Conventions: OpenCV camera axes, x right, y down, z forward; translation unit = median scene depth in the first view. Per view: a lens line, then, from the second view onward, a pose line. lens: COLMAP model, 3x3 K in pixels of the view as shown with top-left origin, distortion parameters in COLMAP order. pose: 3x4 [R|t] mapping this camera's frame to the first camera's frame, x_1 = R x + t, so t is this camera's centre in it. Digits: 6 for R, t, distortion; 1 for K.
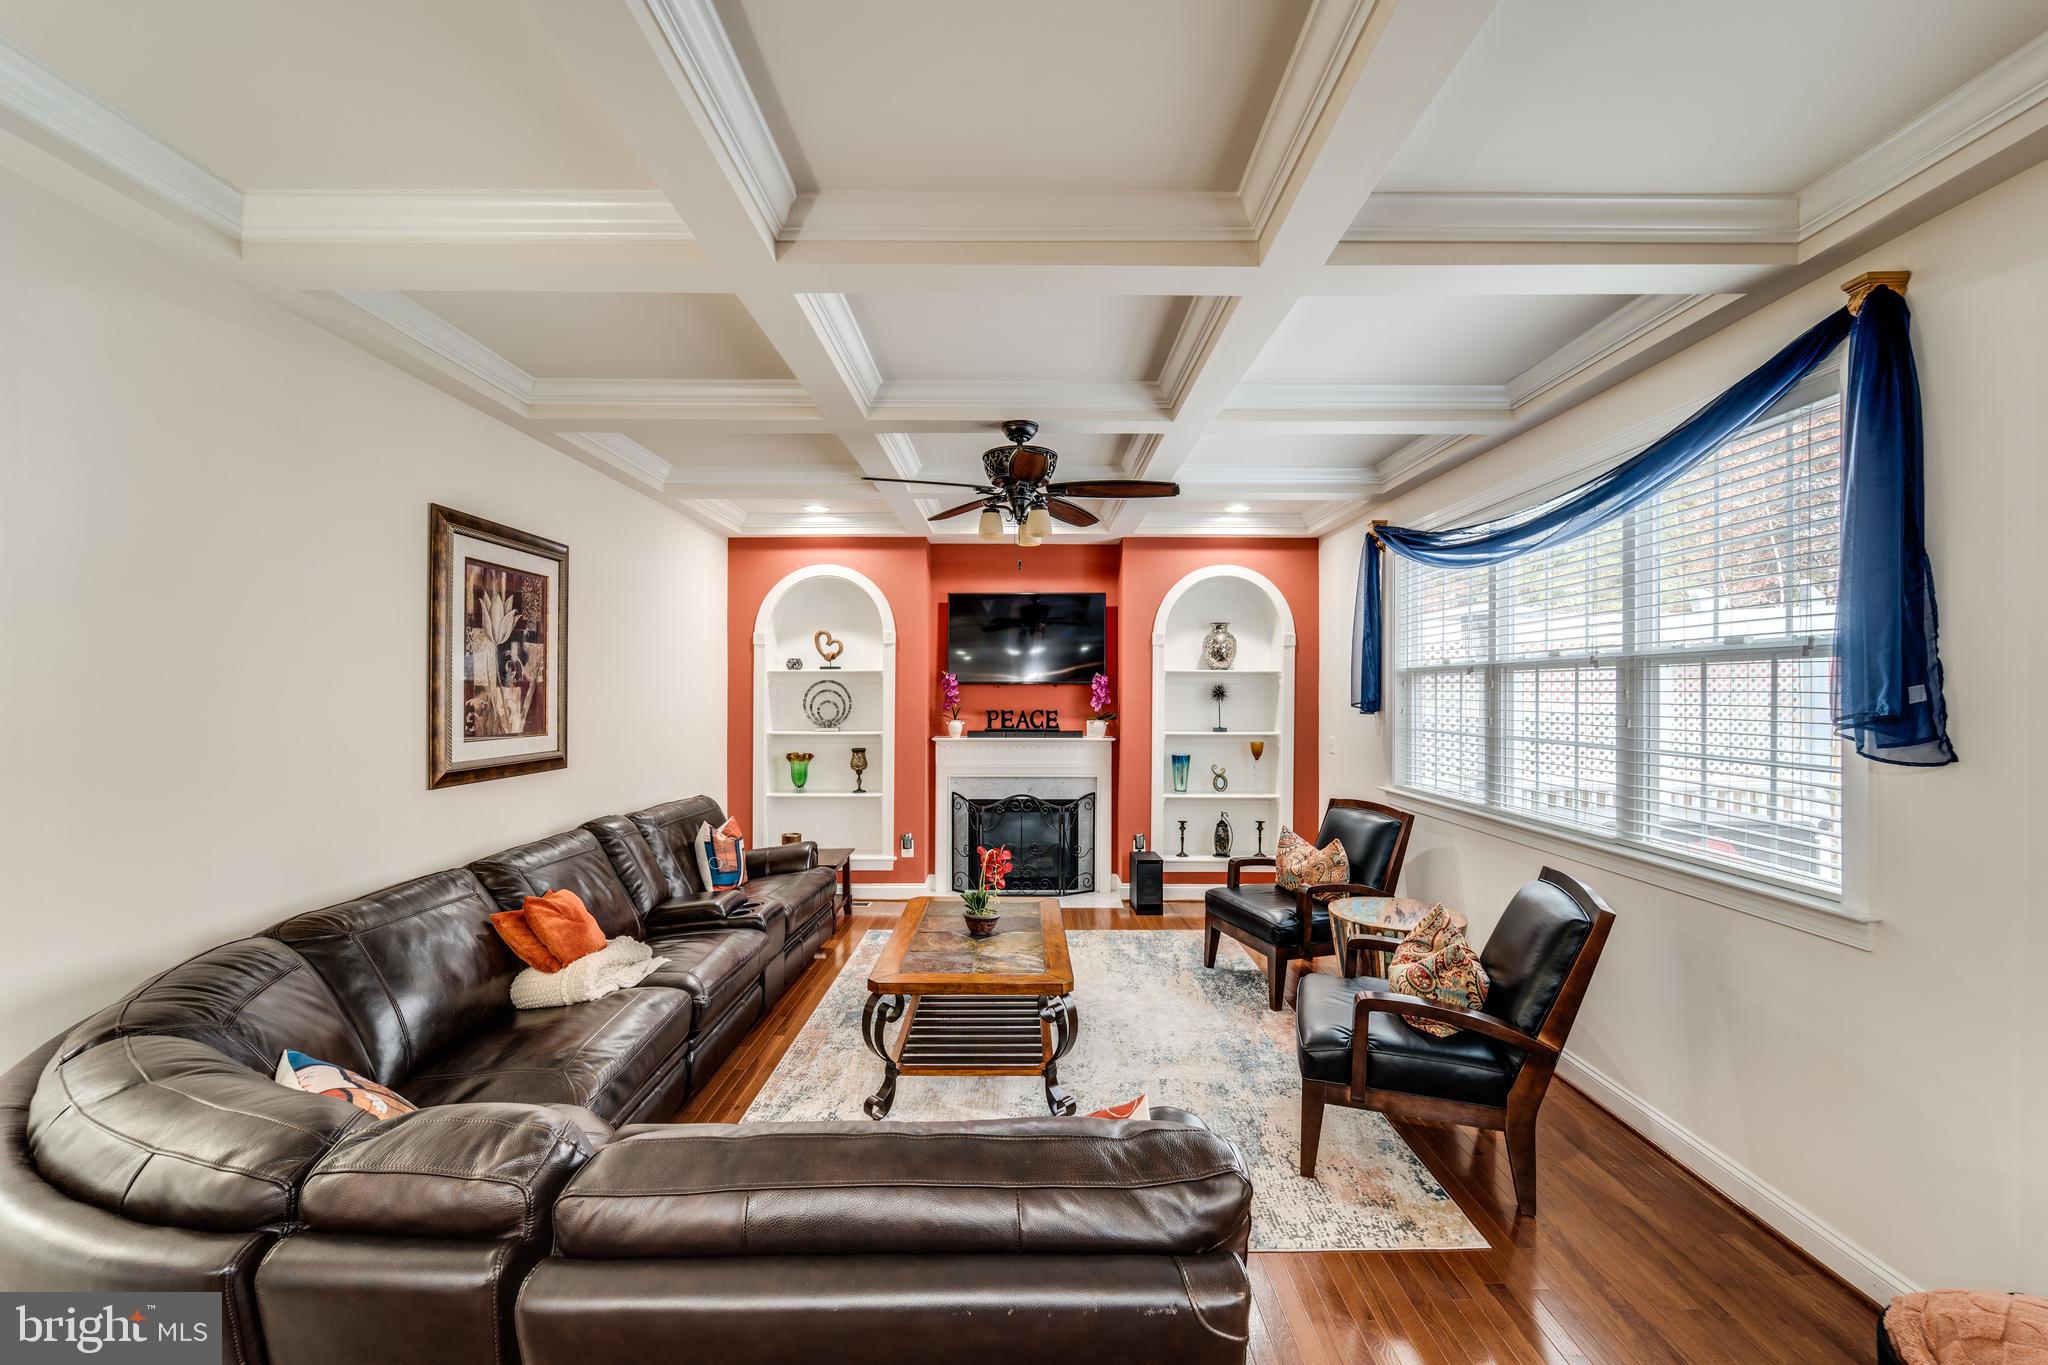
lens RADIAL K [[821.7, 0, 1027.7], [0, 821.7, 688.1], [0, 0, 1]] dist [0.002475, 0.000106]
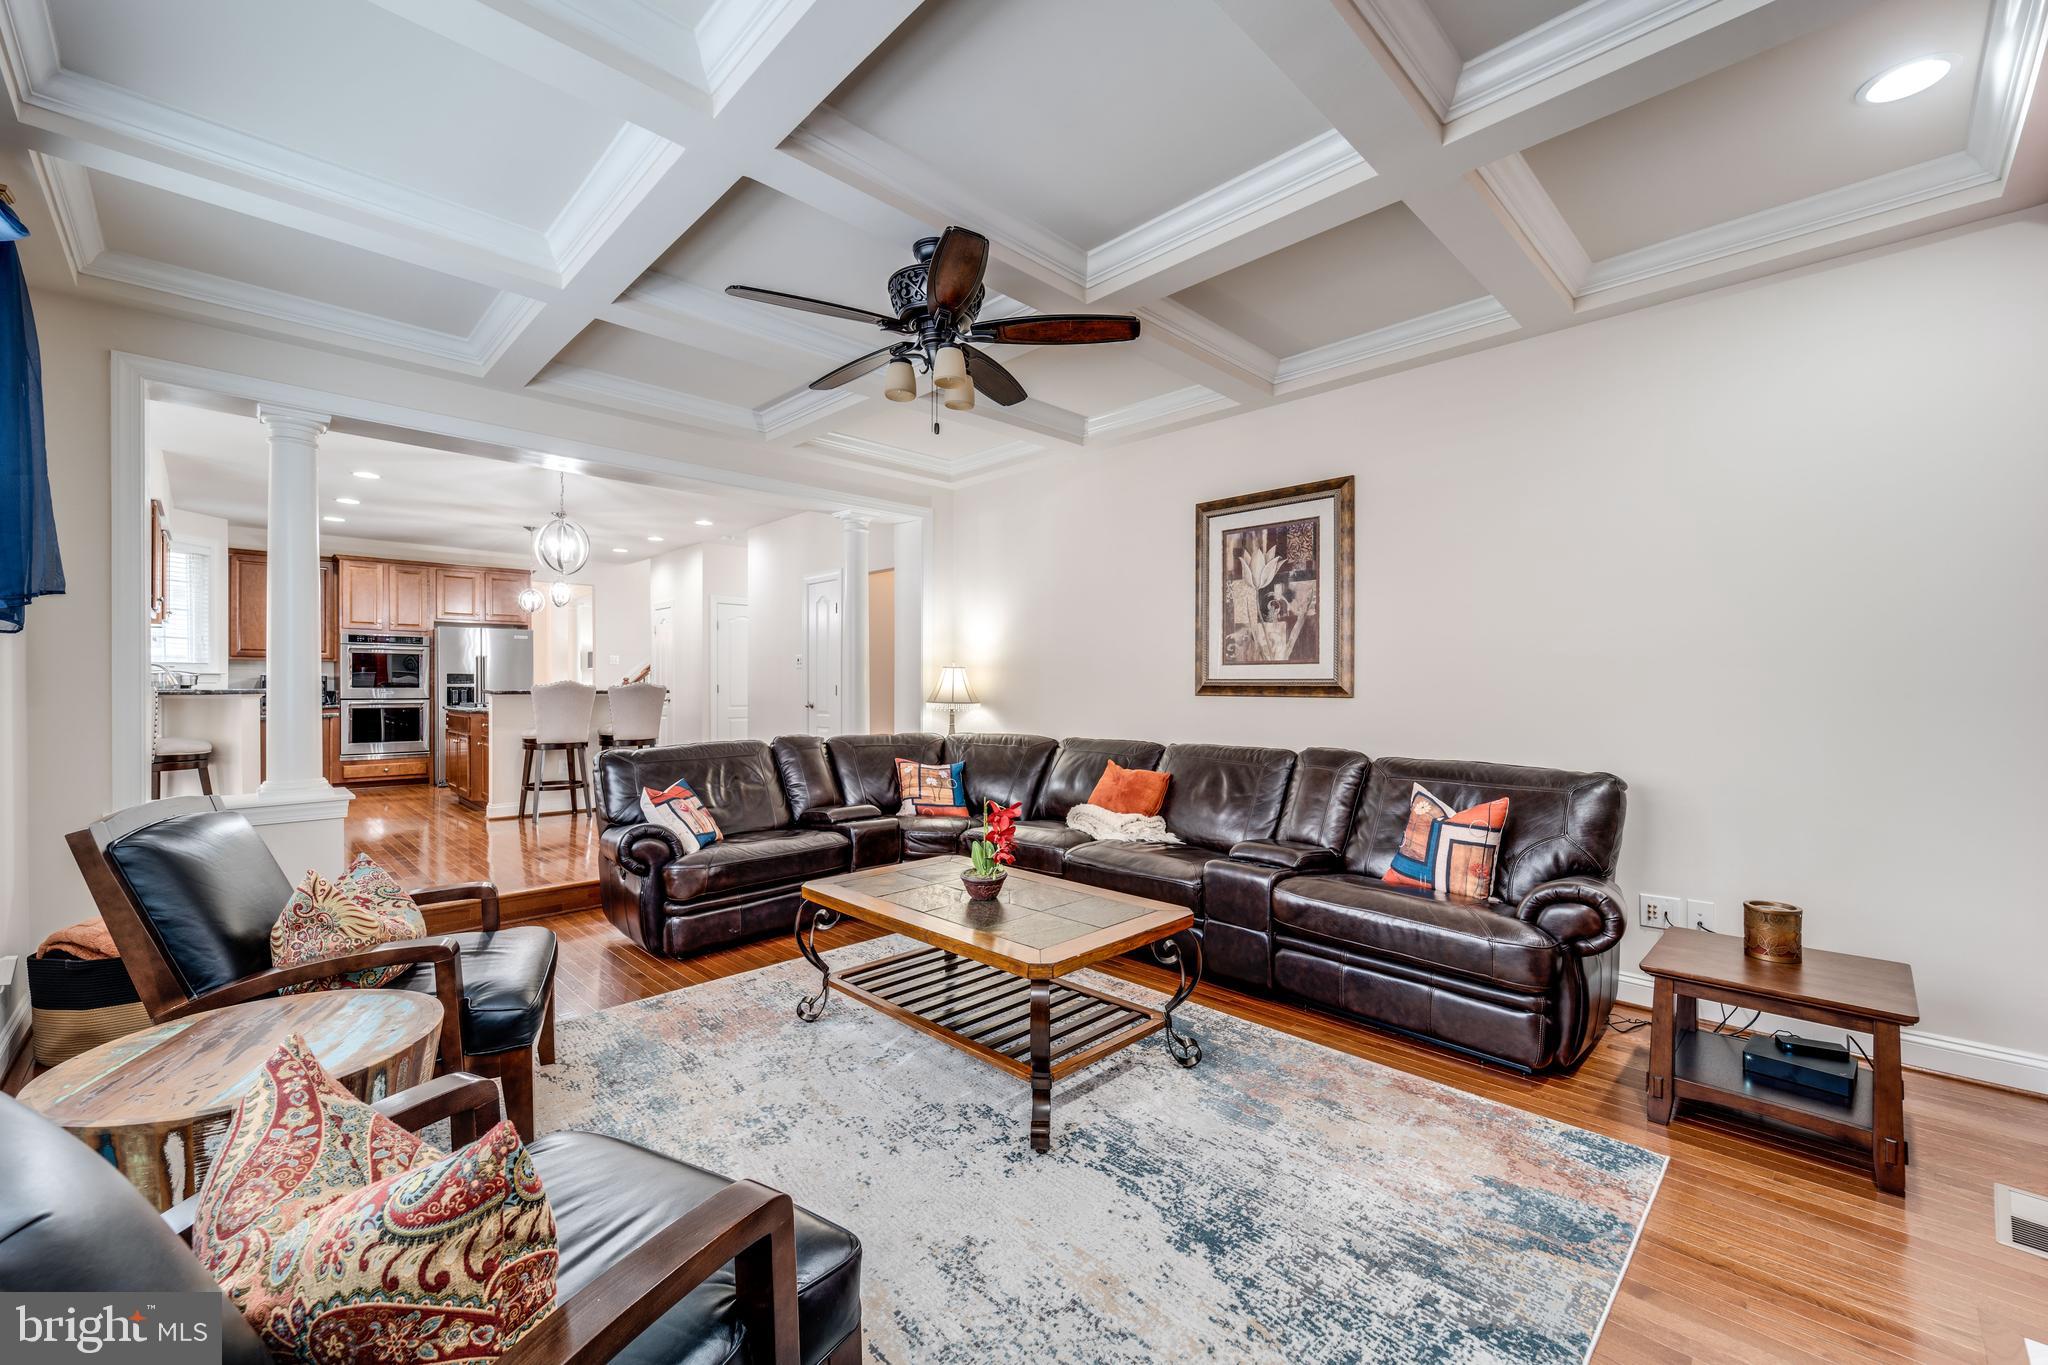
lens RADIAL K [[821.7, 0, 1026.0], [0, 821.7, 684.5], [0, 0, 1]] dist [0.002475, 0.000106]
pose [[-0.709384, -0.001587, -0.704820, 0.483932], [0.000905, 0.999995, -0.003162, 0.095161], [0.704821, -0.002881, -0.709379, 1.625509]]
